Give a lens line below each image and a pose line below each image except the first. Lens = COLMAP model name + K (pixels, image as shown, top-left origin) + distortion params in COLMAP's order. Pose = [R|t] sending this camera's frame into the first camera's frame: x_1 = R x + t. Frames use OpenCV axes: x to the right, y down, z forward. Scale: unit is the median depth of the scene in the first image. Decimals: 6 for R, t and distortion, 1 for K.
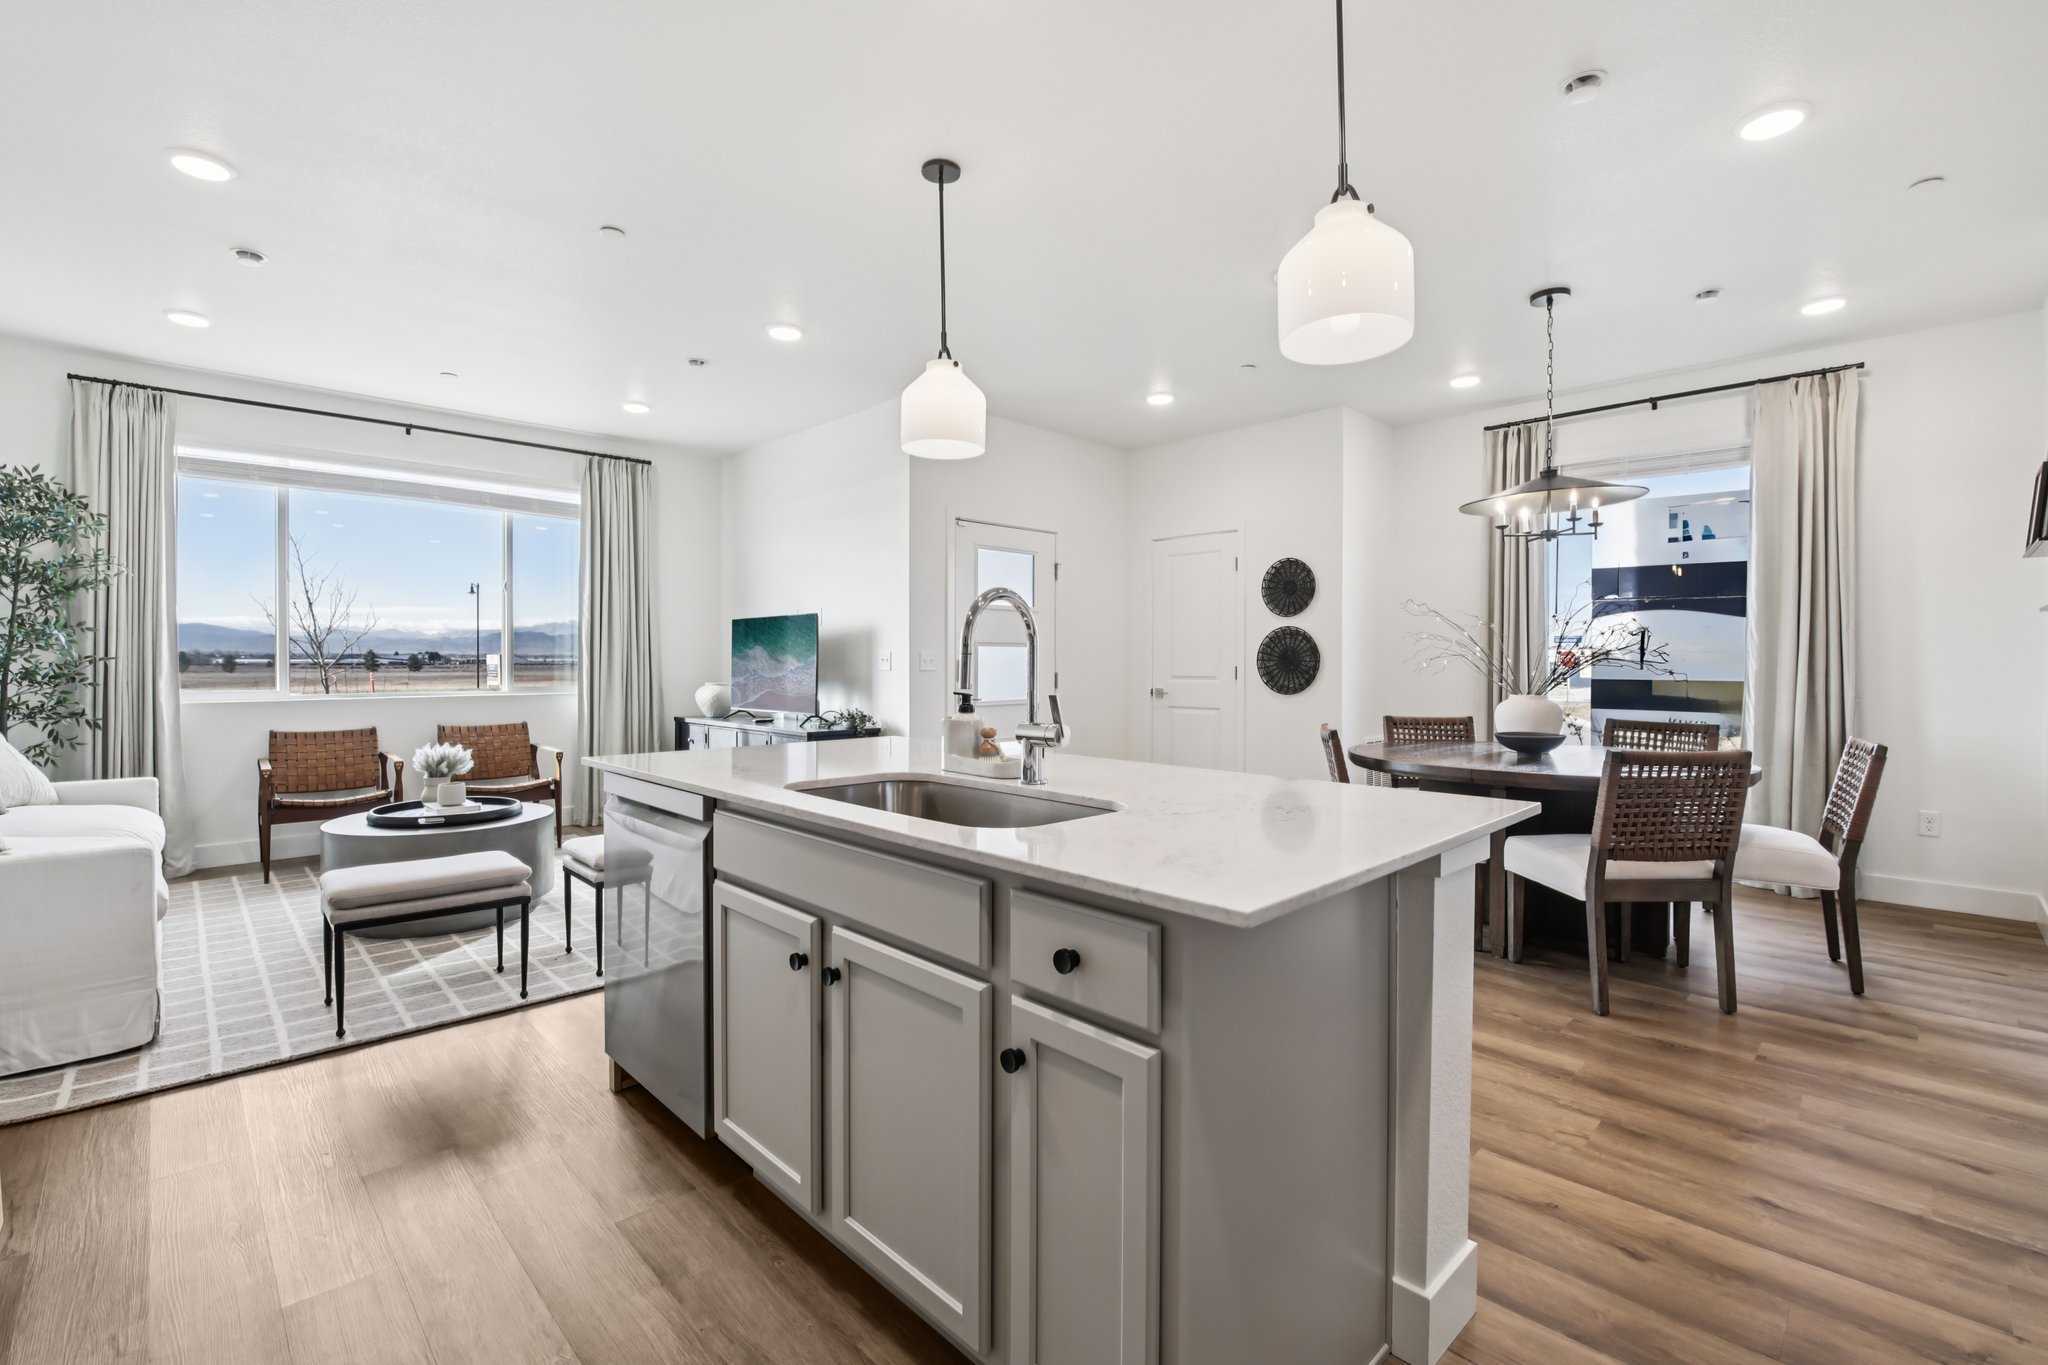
lens RADIAL K [[887.2, 0, 1021.7], [0, 887.2, 666.6], [0, 0, 1]] dist [-0.005037, -0.008020]
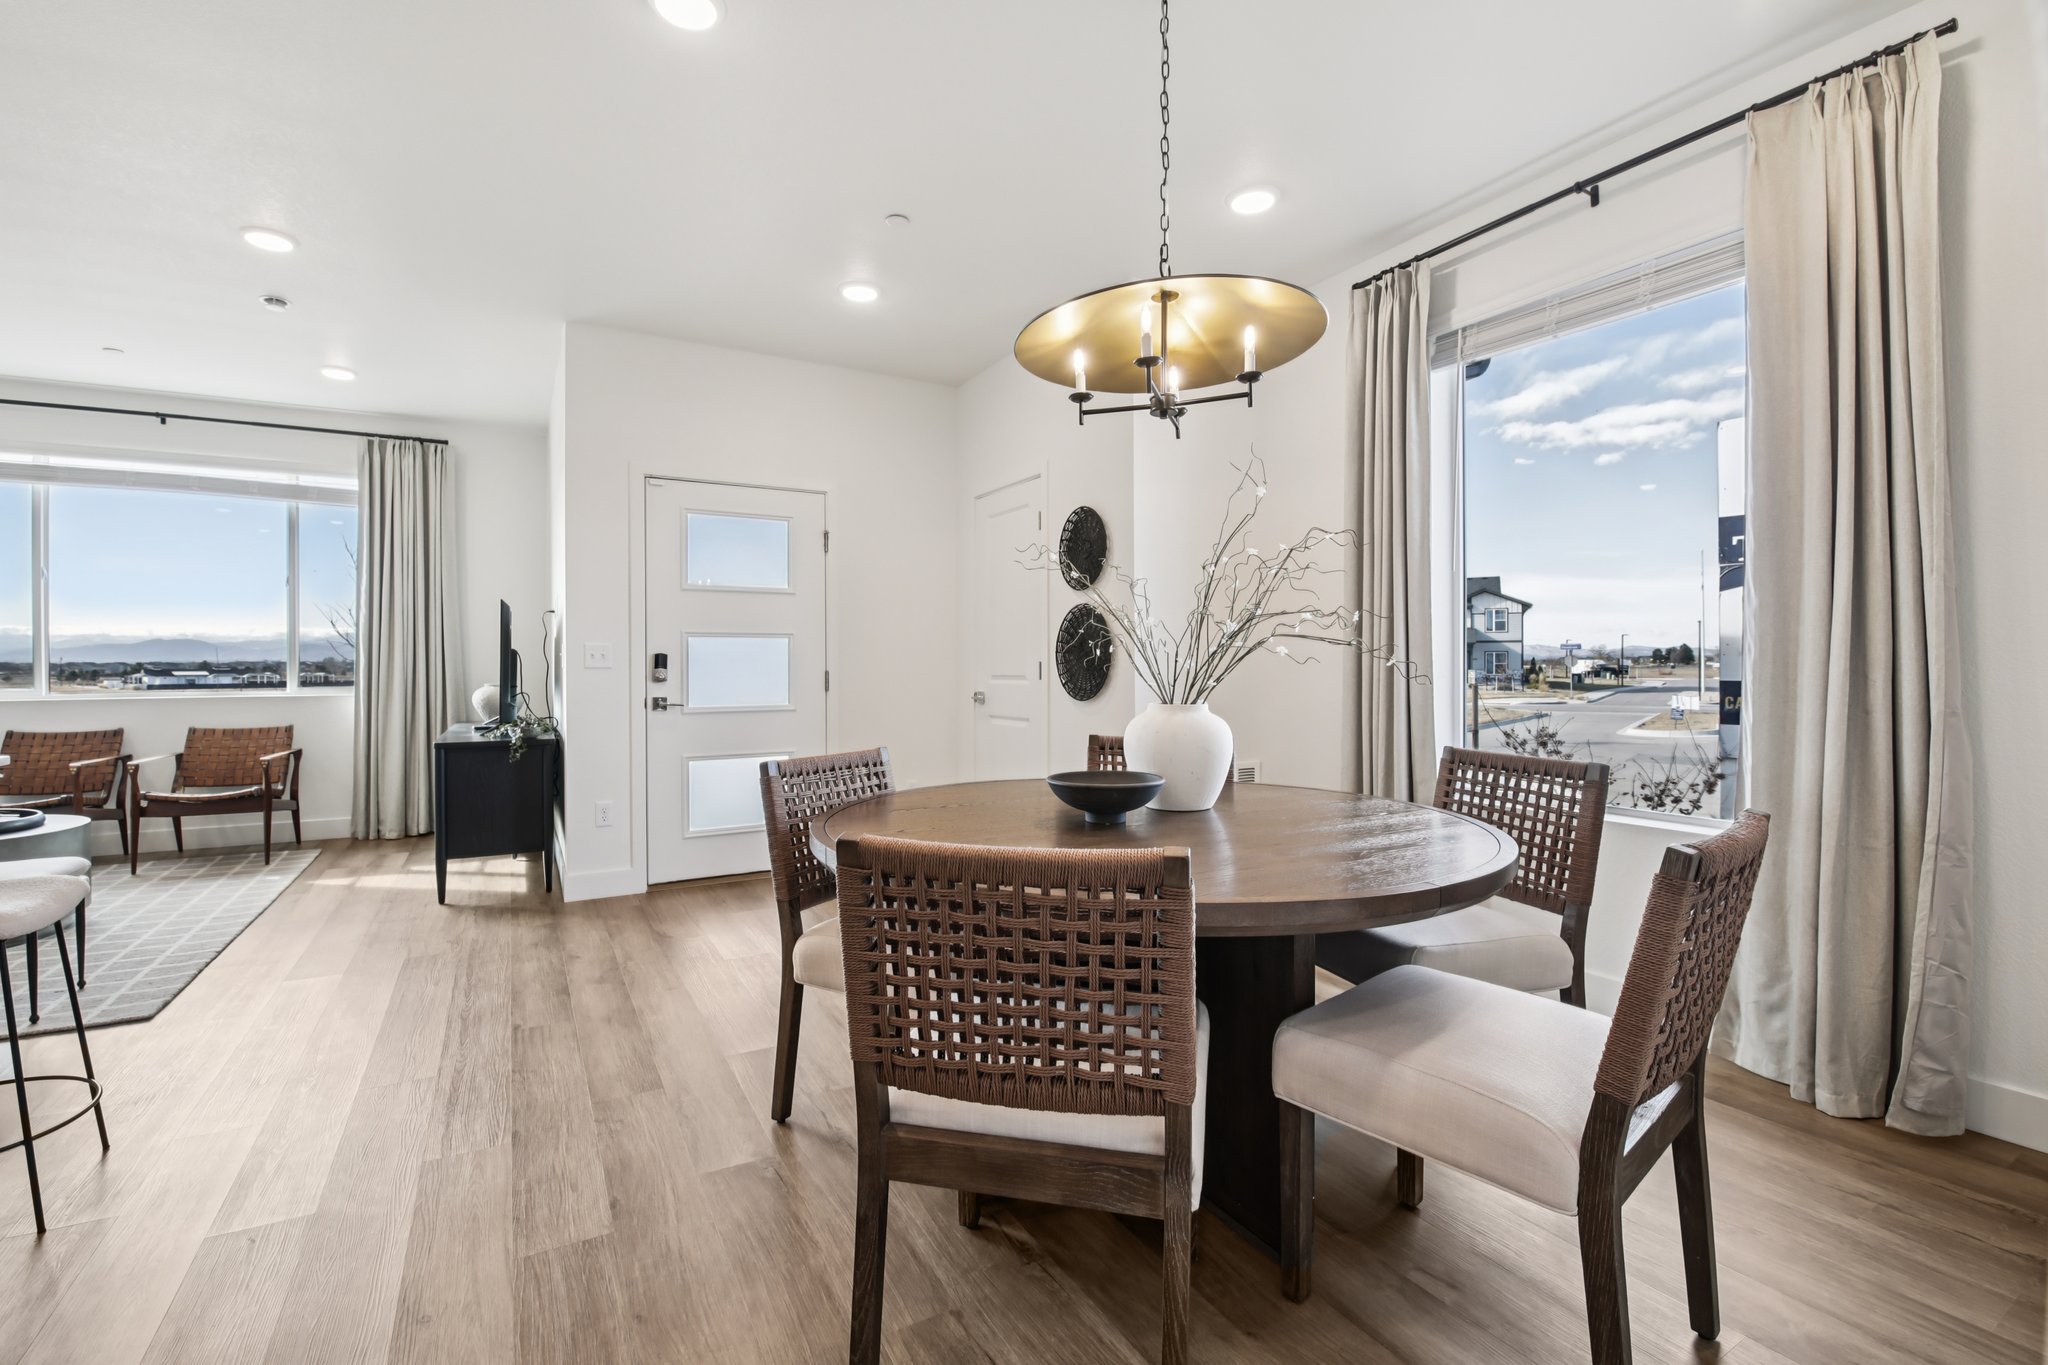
lens RADIAL K [[887.2, 0, 1014.3], [0, 887.2, 666.2], [0, 0, 1]] dist [-0.005037, -0.008020]
pose [[0.967609, -0.004238, -0.252419, 0.497472], [0.002887, 0.999979, -0.005723, 0.009356], [0.252439, 0.004809, 0.967601, 0.355113]]
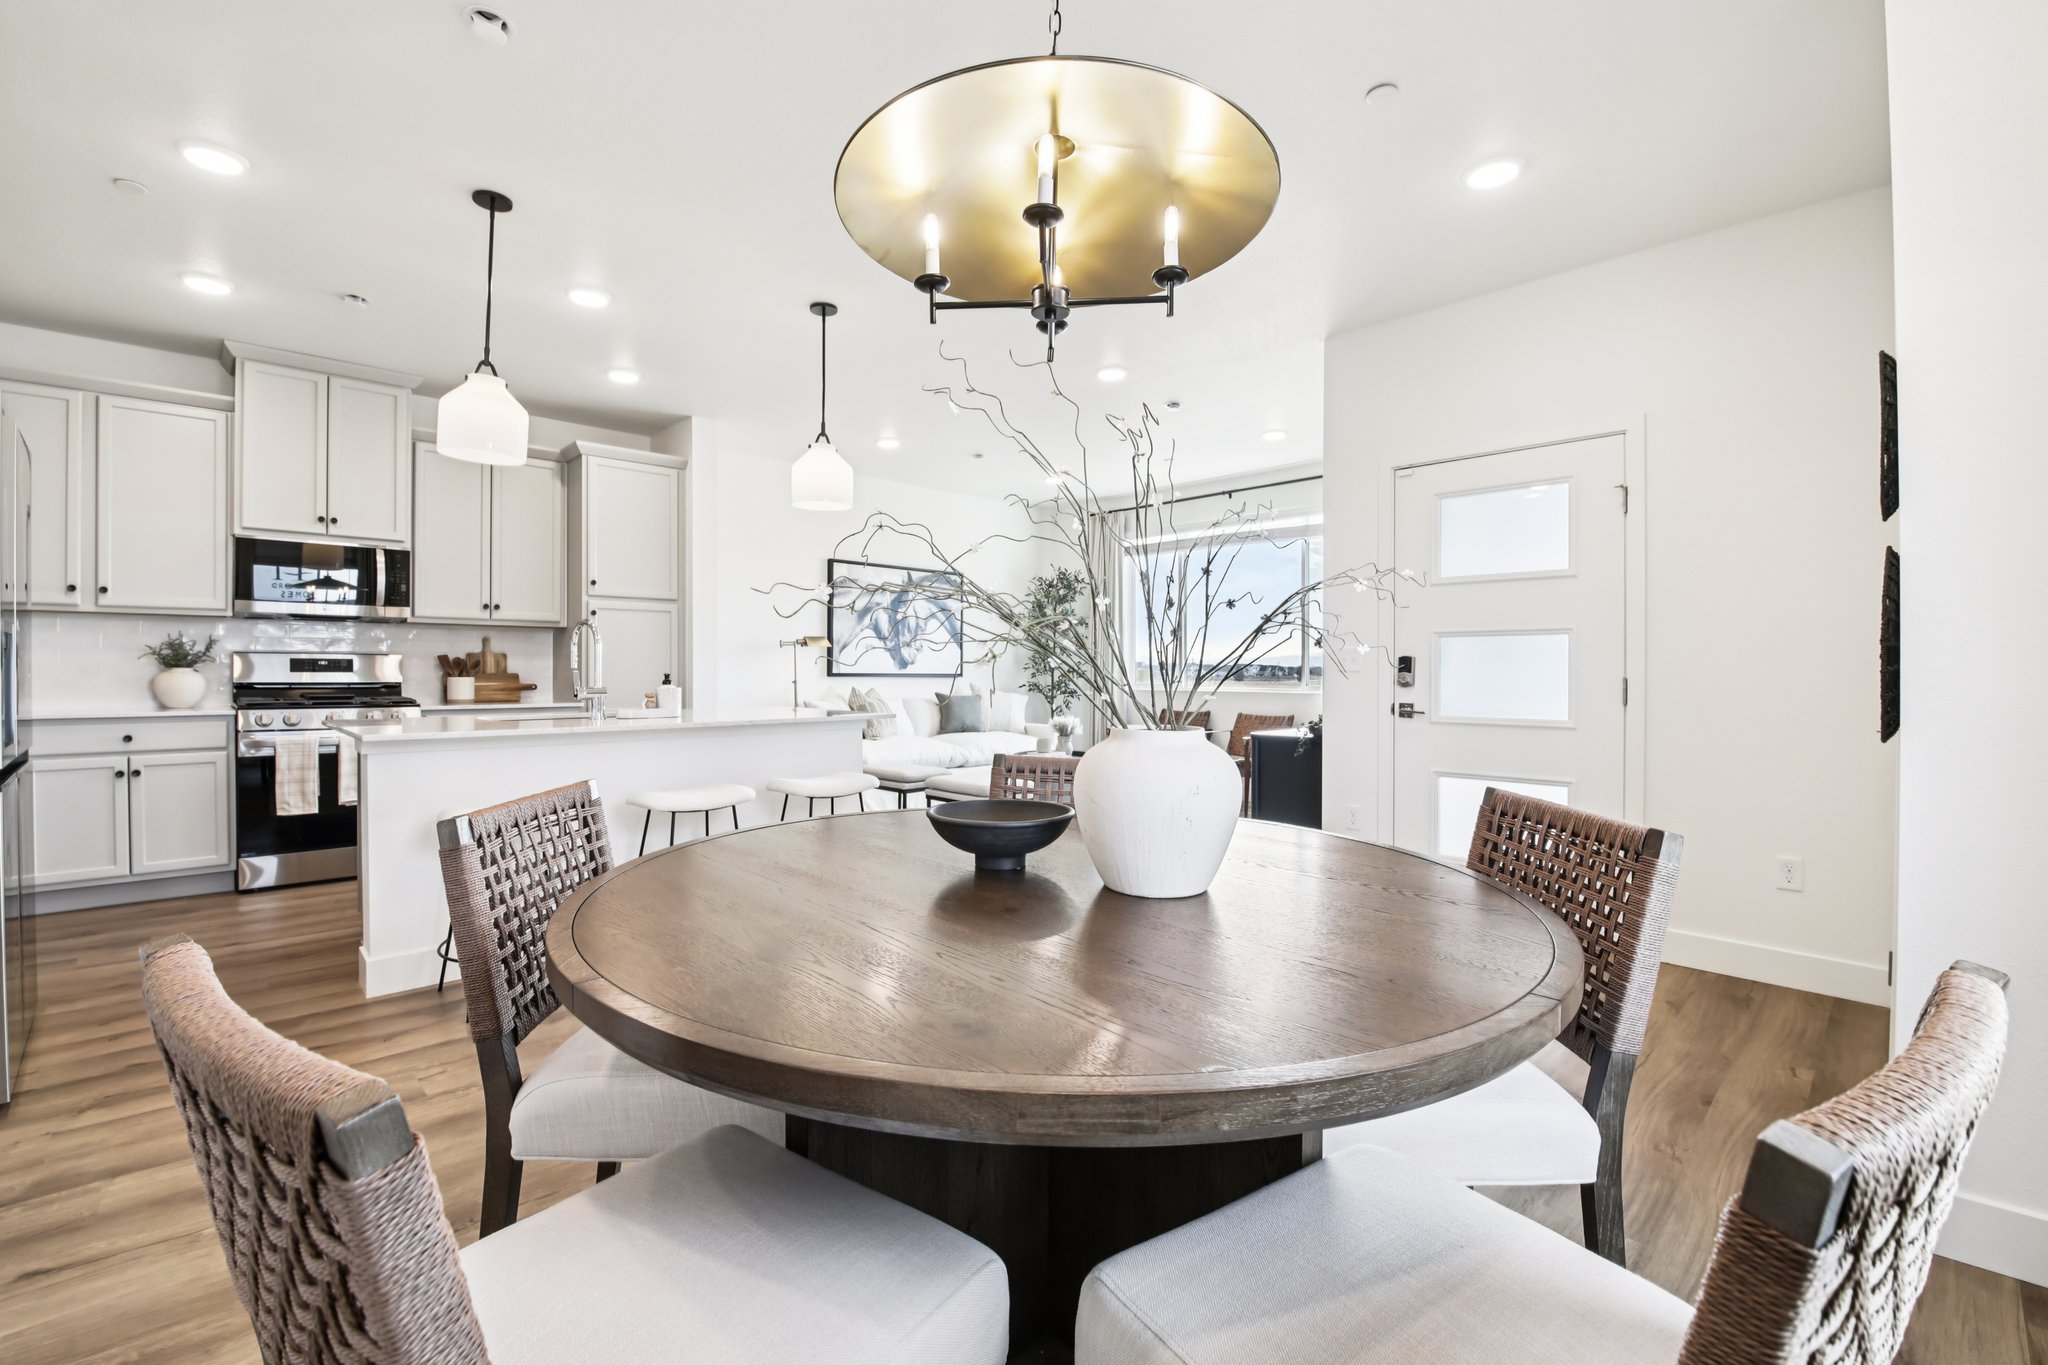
lens RADIAL K [[887.2, 0, 1012.1], [0, 887.2, 674.7], [0, 0, 1]] dist [-0.005037, -0.008020]
pose [[-0.008761, 0.004046, -0.999953, 0.762905], [-0.009929, 0.999942, 0.004133, 0.008056], [0.999912, 0.009965, -0.008720, 0.764316]]
